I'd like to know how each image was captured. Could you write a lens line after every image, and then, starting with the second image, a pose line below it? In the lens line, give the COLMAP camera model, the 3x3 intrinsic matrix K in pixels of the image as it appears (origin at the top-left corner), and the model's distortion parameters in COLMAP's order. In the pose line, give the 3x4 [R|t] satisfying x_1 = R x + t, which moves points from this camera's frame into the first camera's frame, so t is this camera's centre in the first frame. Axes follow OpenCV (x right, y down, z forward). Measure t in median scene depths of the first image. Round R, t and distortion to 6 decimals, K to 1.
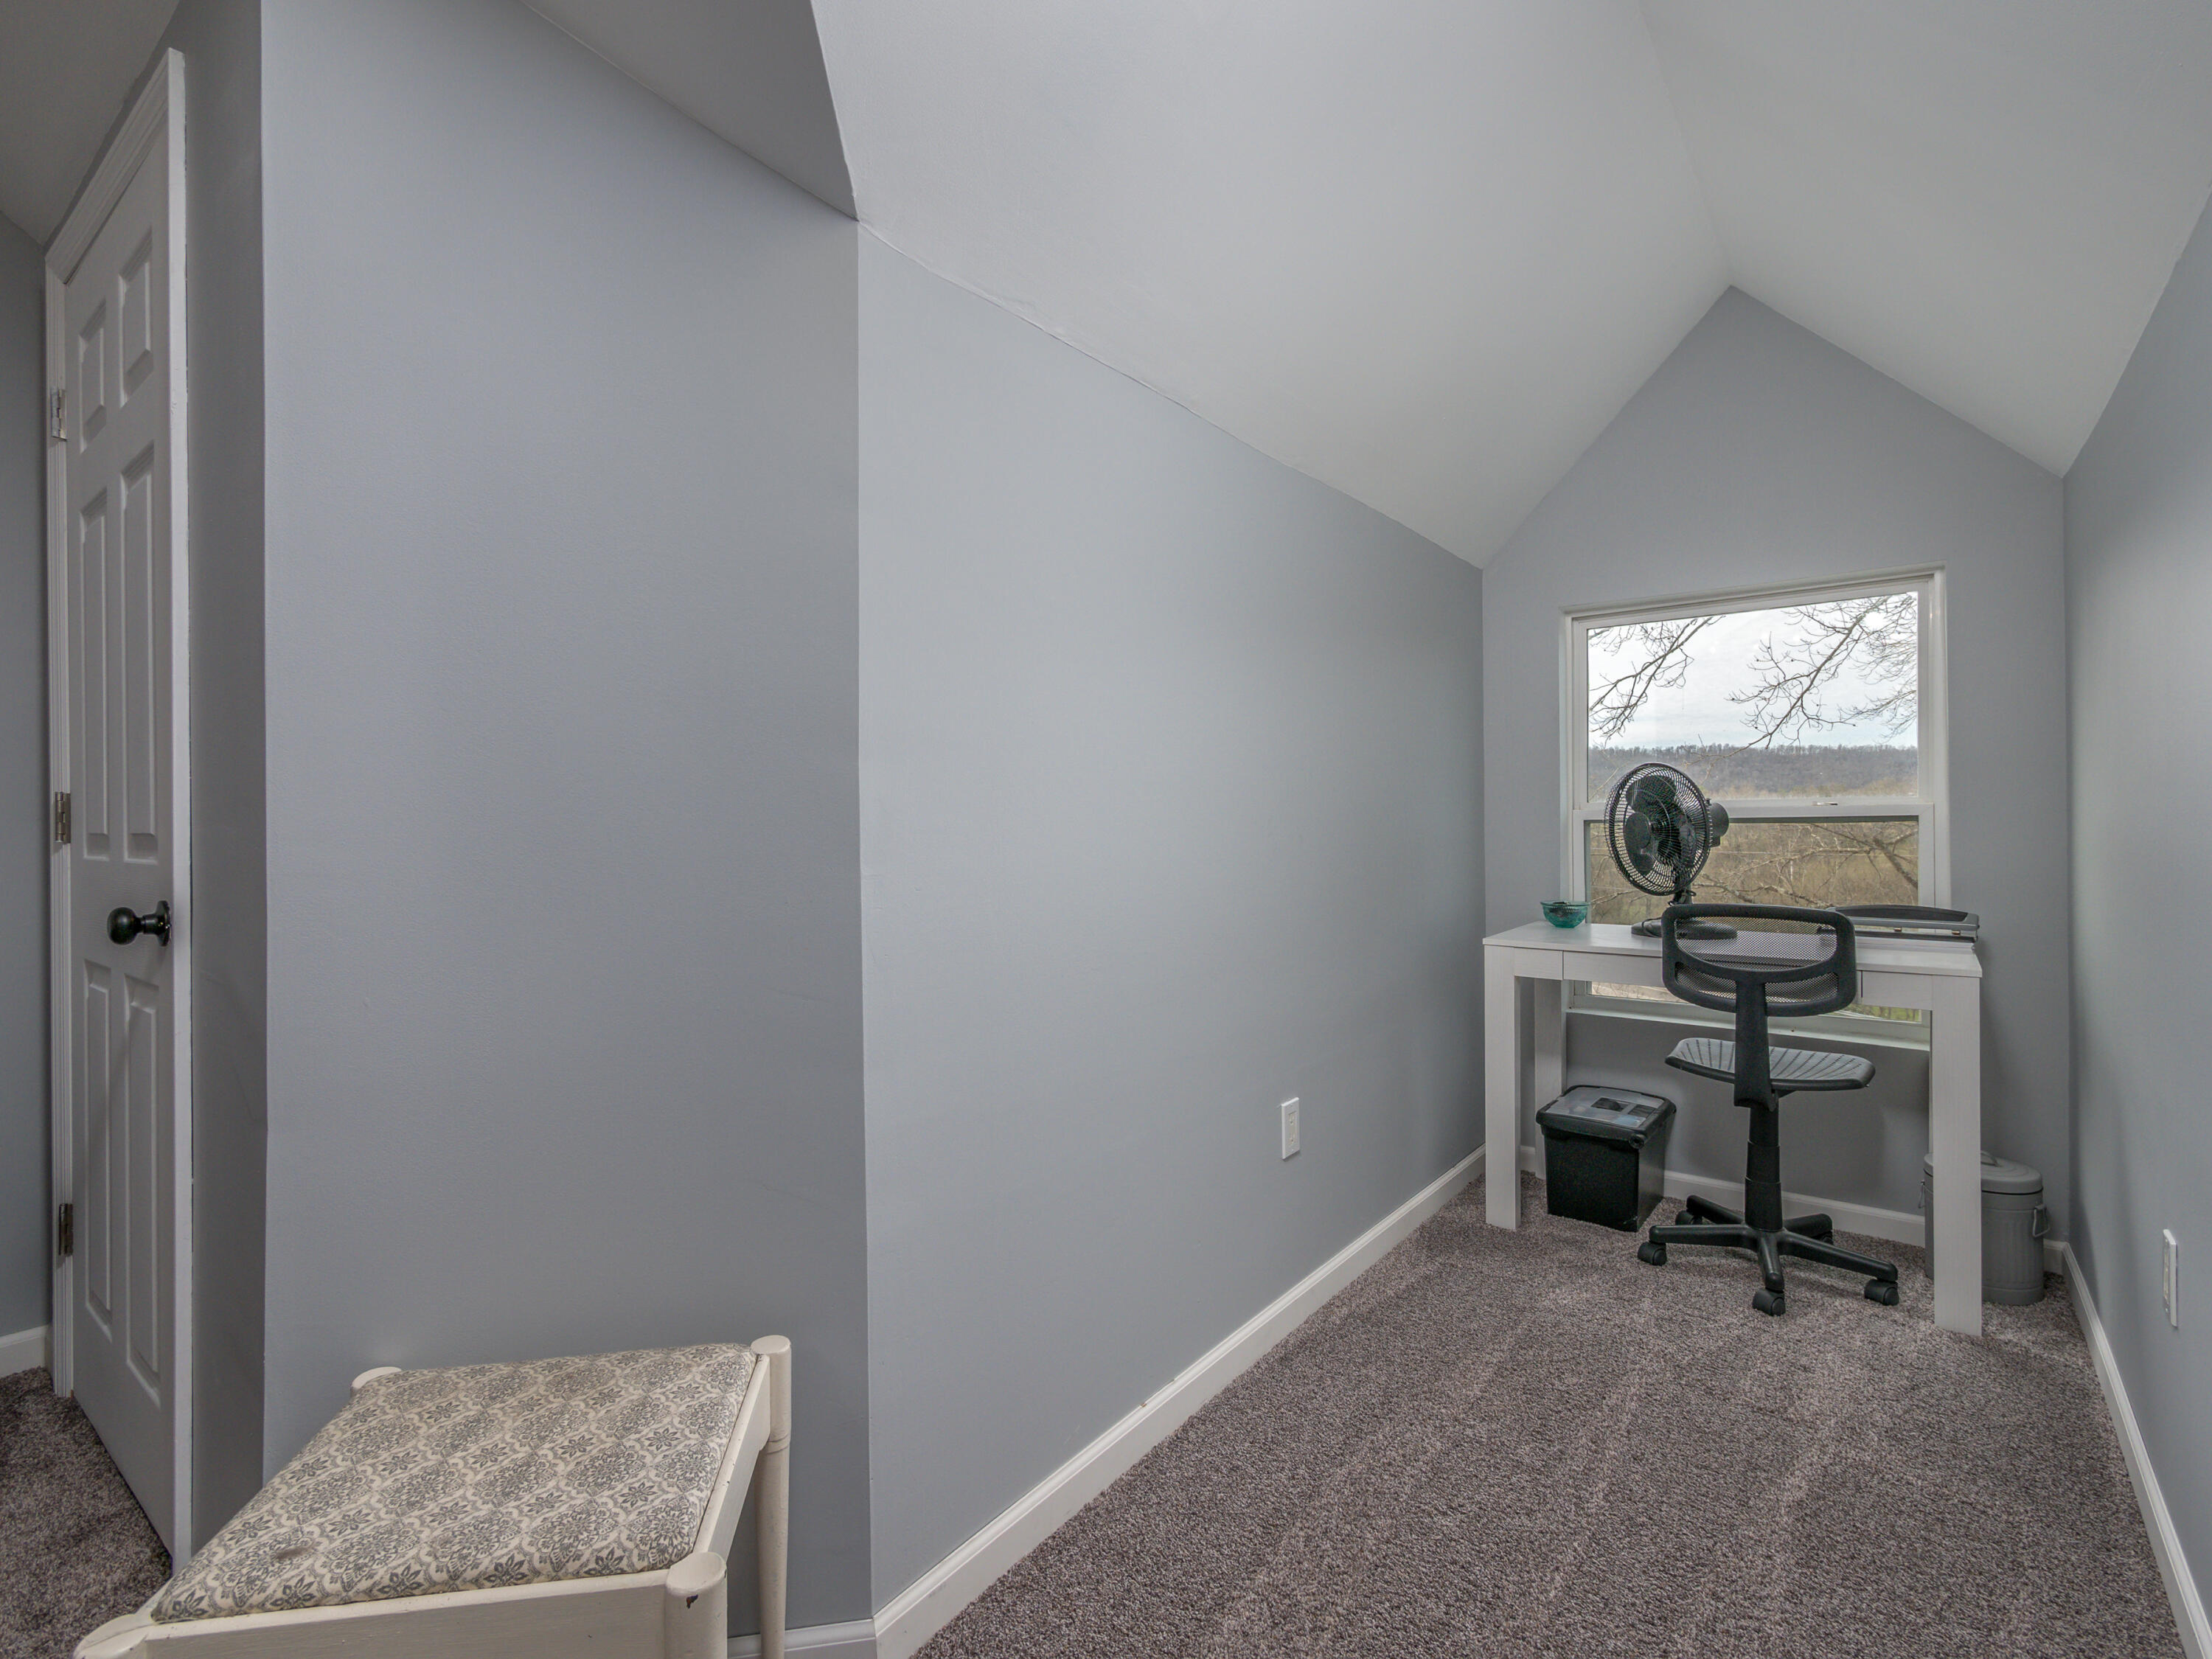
lens RADIAL K [[1047.5, 0, 1099.9], [0, 1047.5, 829.2], [0, 0, 1]] dist [0.000893, 0.000399]
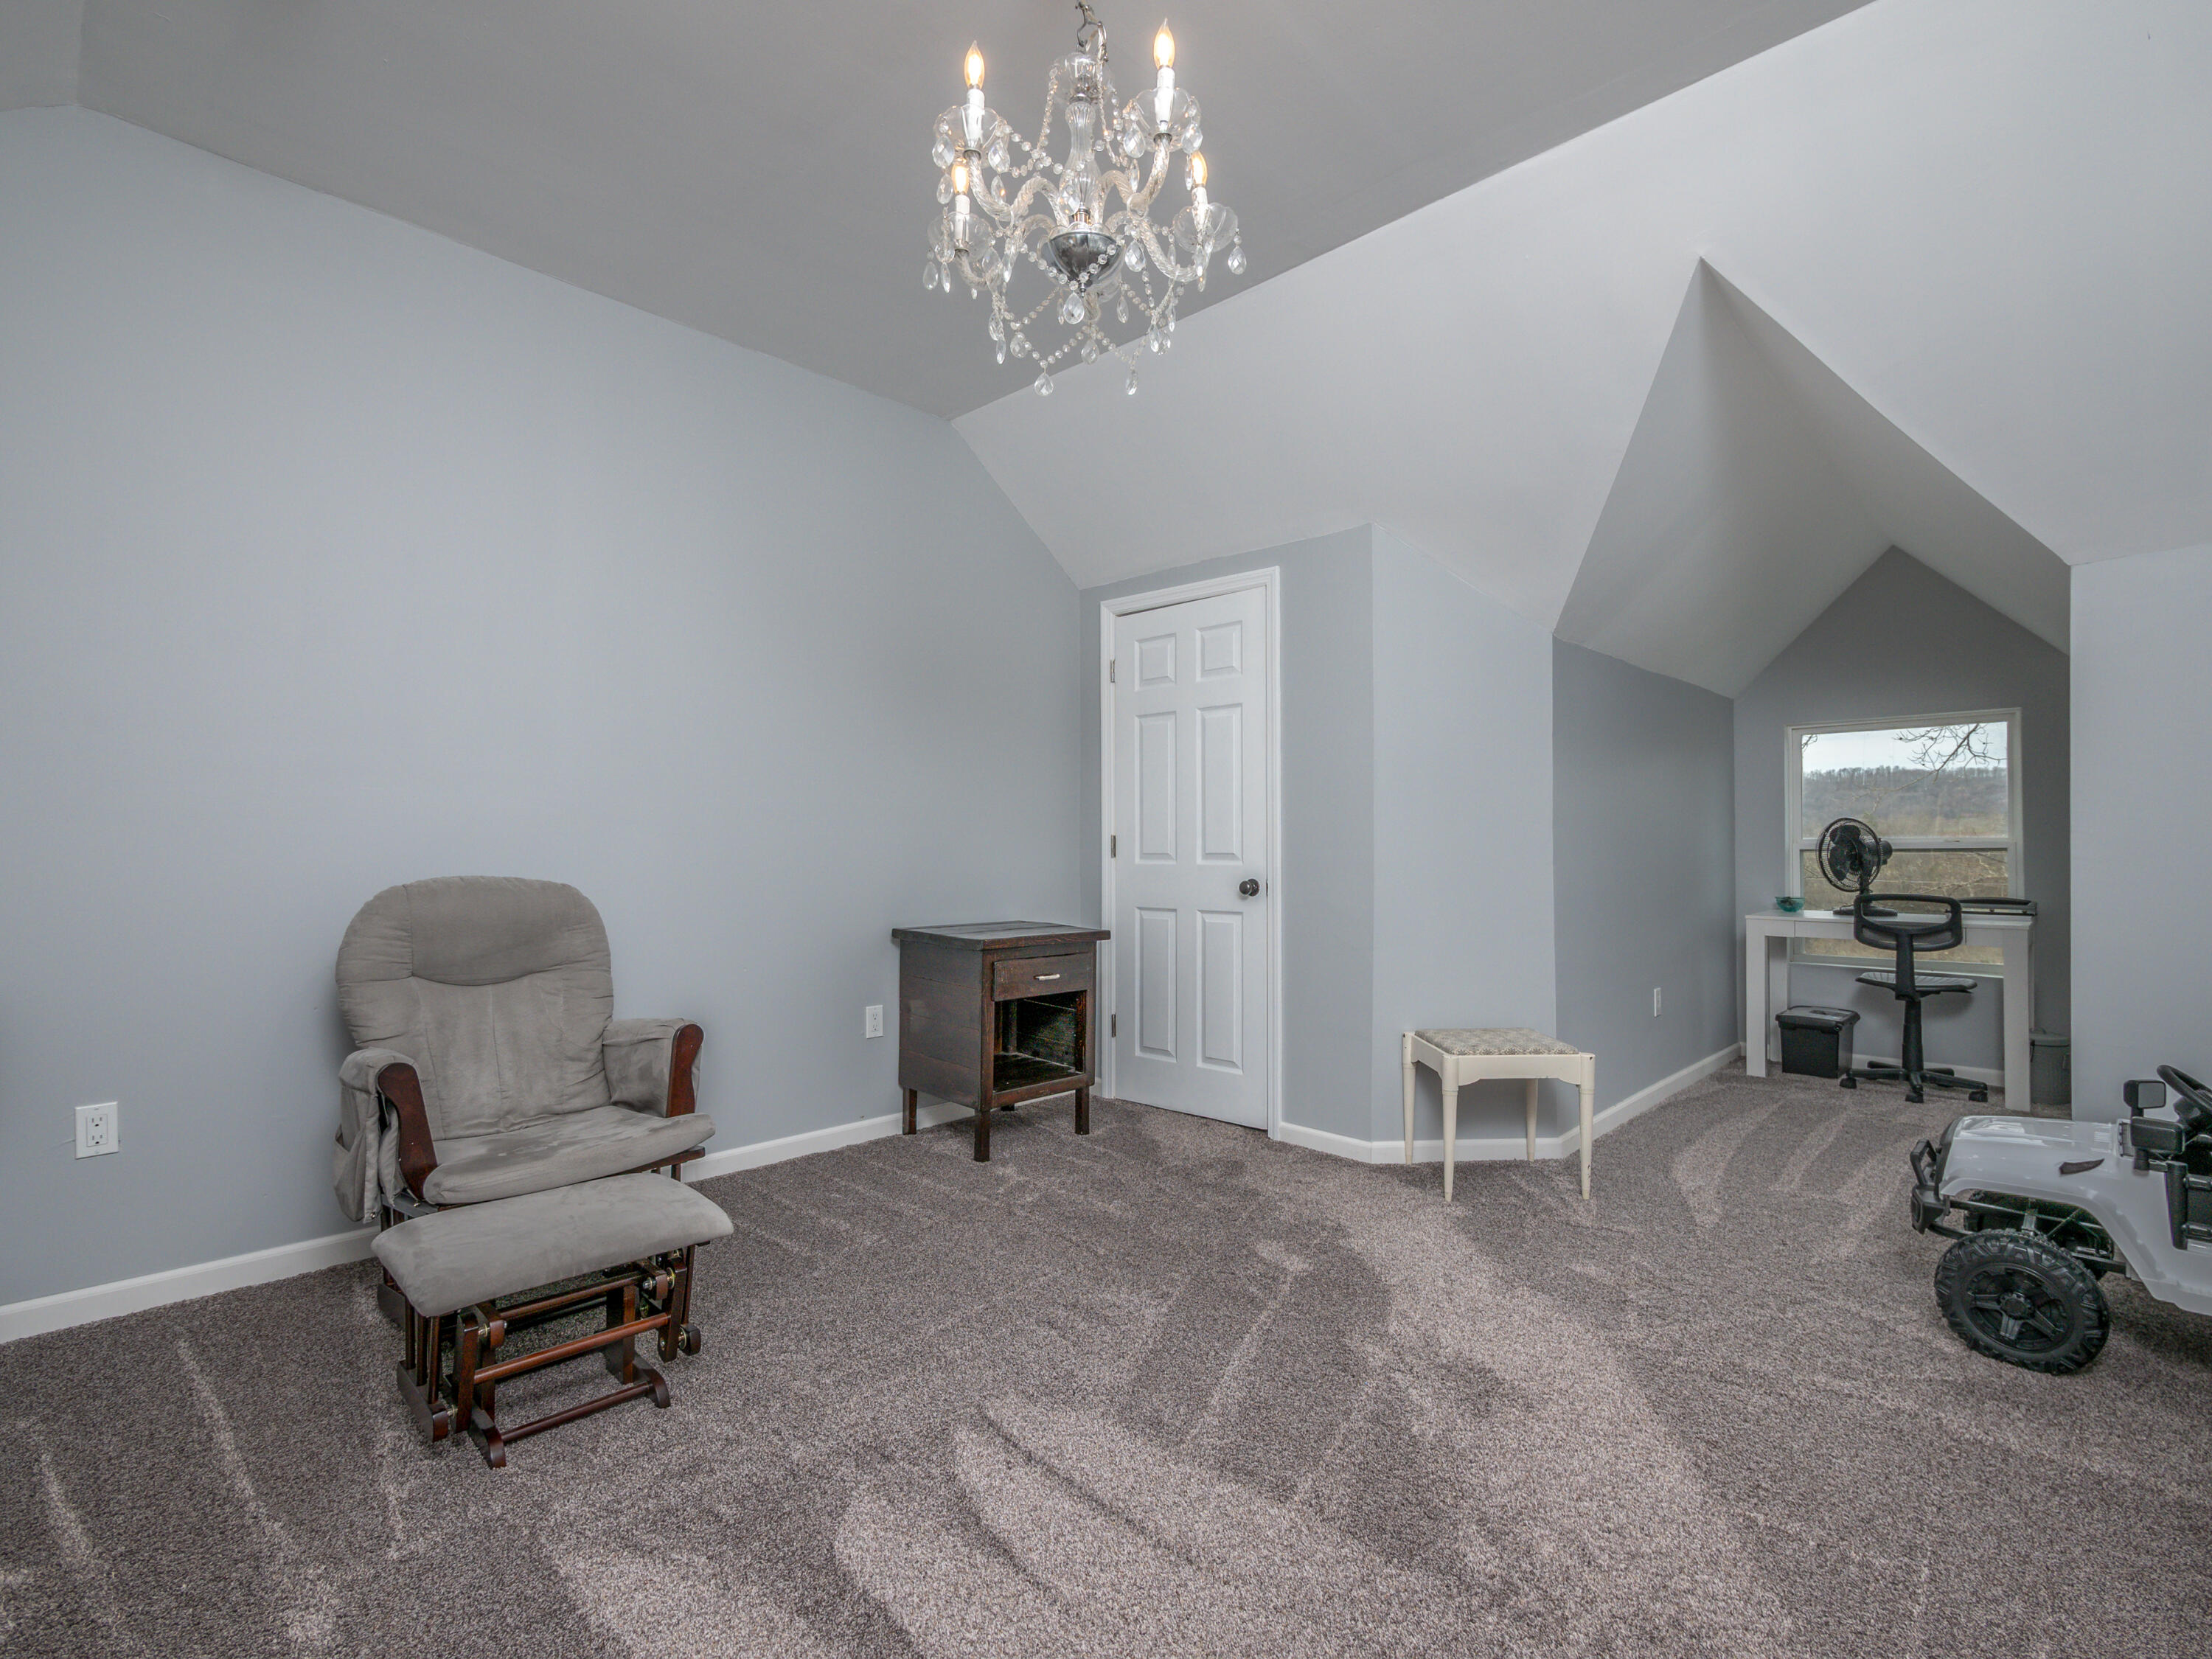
lens RADIAL K [[1047.5, 0, 1113.4], [0, 1047.5, 841.7], [0, 0, 1]] dist [0.000893, 0.000399]
pose [[0.994735, 0.004571, -0.102382, -0.555650], [-0.005788, 0.999916, -0.011591, 0.006217], [0.102320, 0.012123, 0.994678, -0.943388]]
